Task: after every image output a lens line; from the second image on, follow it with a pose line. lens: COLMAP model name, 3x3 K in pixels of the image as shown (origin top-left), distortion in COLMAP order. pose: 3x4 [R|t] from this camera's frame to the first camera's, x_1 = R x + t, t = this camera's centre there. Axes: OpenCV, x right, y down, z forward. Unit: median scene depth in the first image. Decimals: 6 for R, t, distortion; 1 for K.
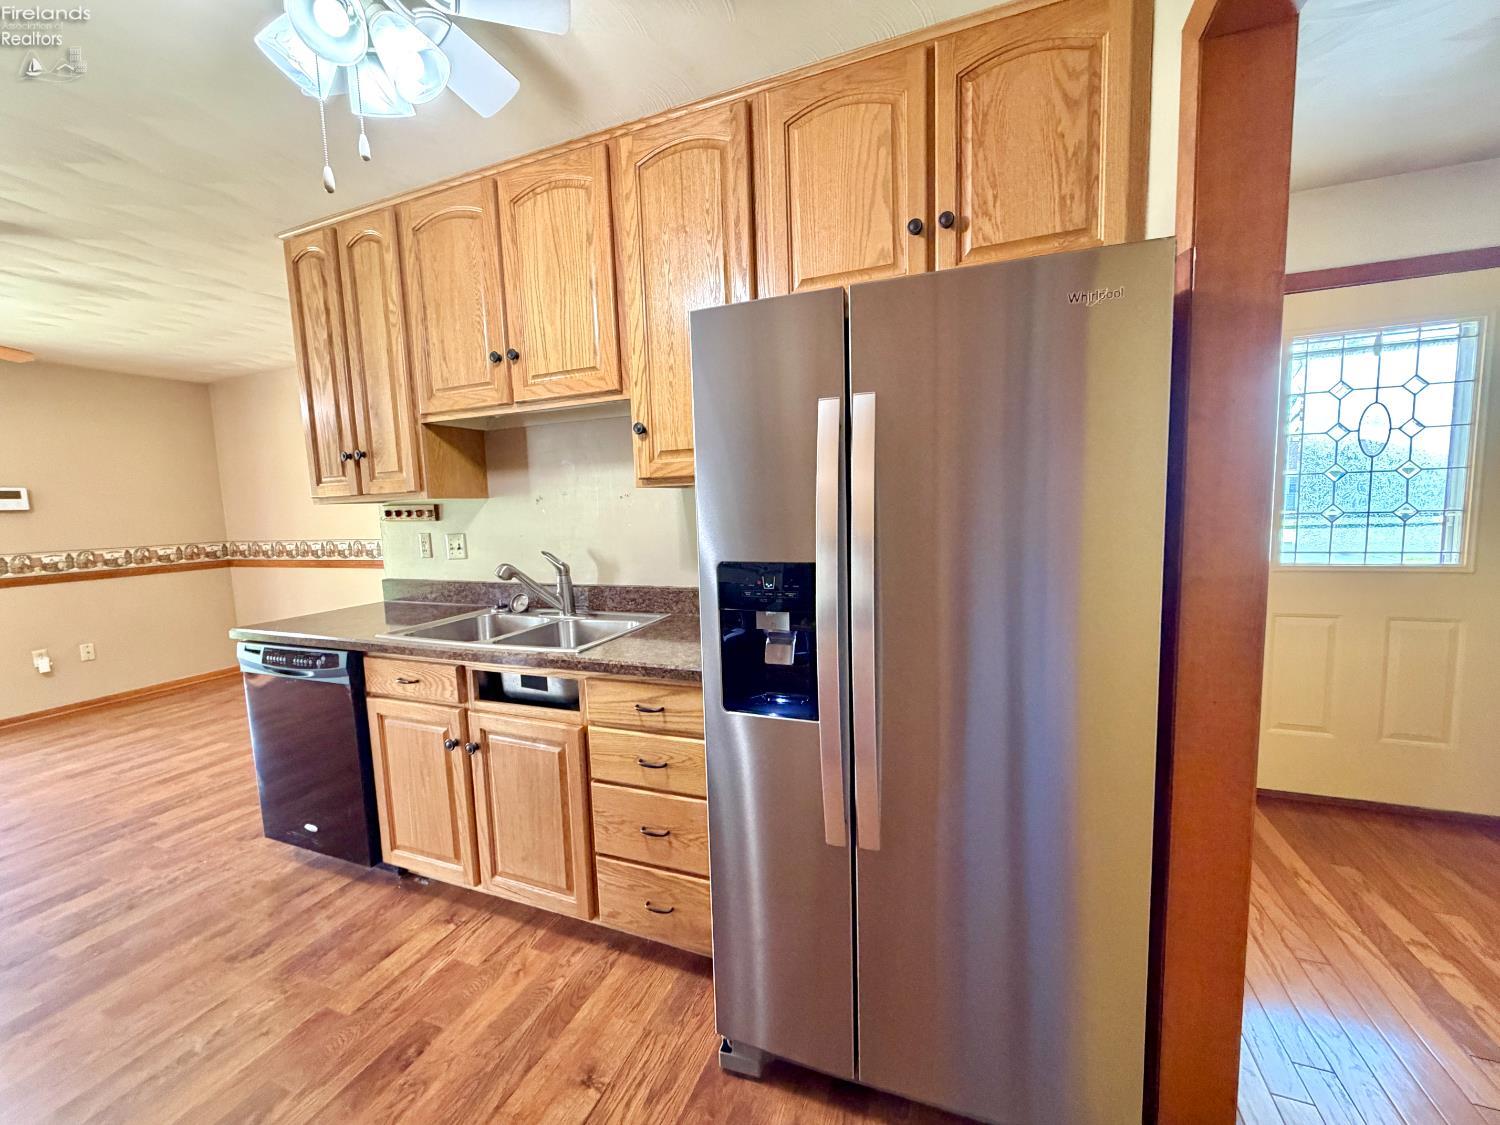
lens RADIAL K [[600.7, 0, 747.1], [0, 600.7, 564.0], [0, 0, 1]] dist [-0.000438, 0.000379]
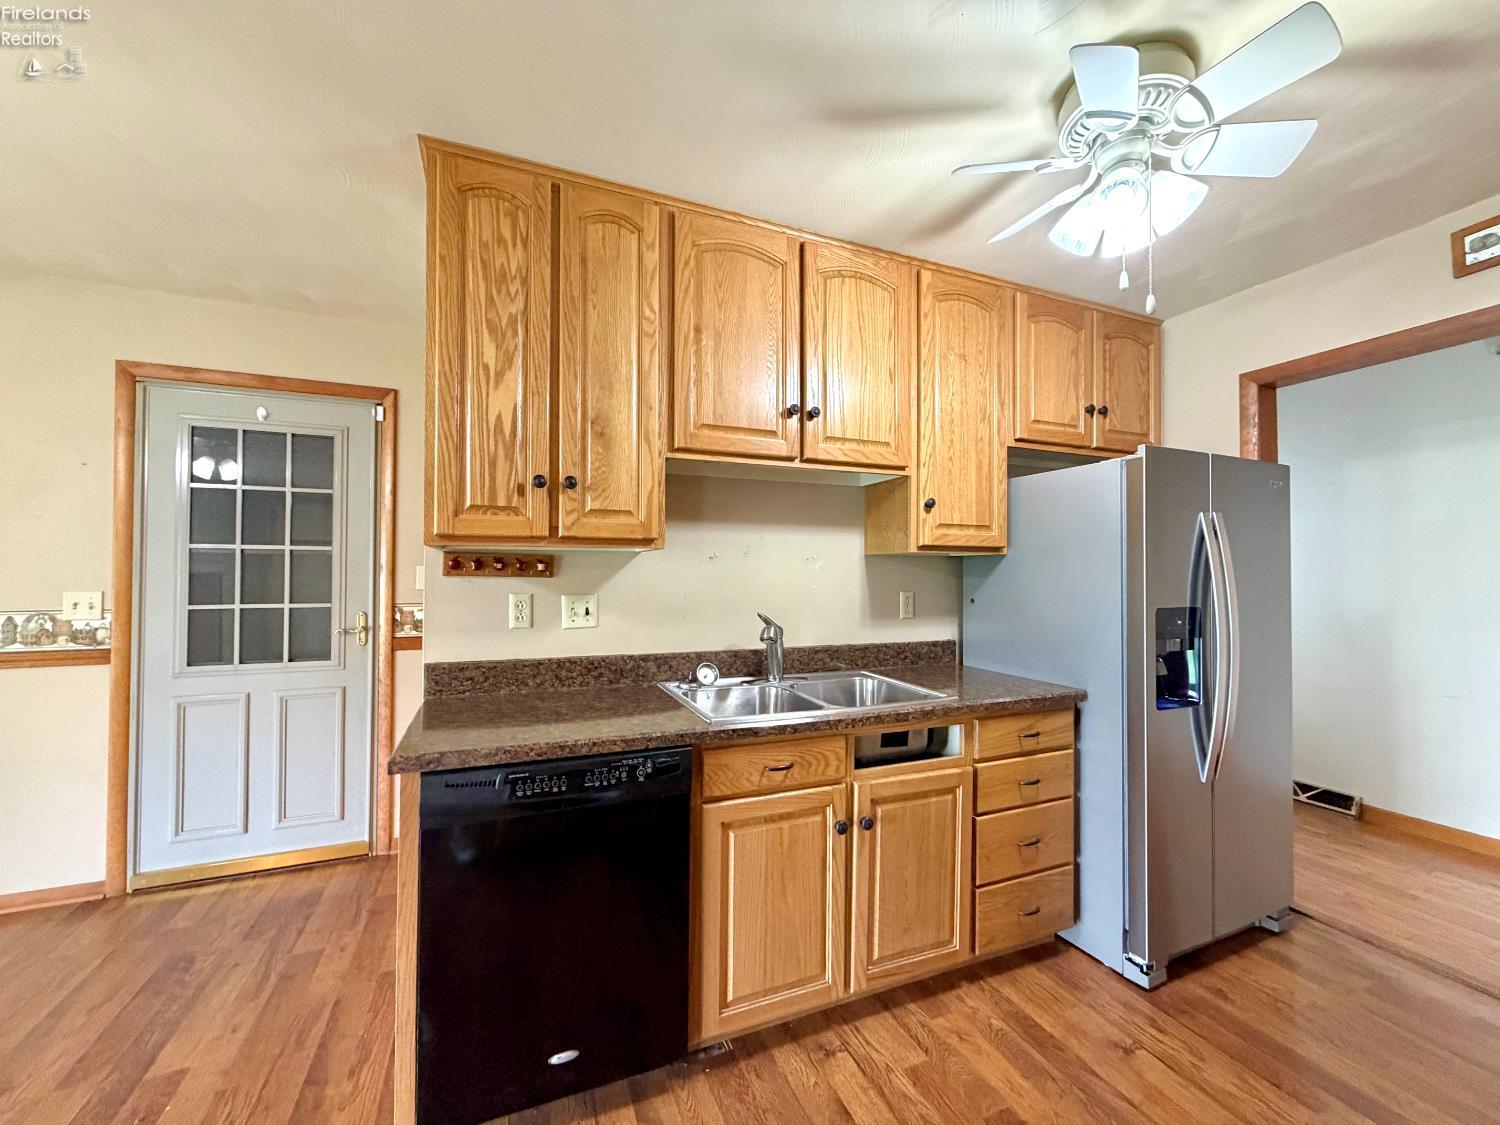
lens RADIAL K [[600.7, 0, 747.1], [0, 600.7, 564.0], [0, 0, 1]] dist [-0.000438, 0.000379]
pose [[0.713297, 0.047358, 0.699260, -1.235102], [0.043149, 0.992855, -0.111257, 0.007546], [-0.699533, 0.109531, 0.706157, 0.431088]]
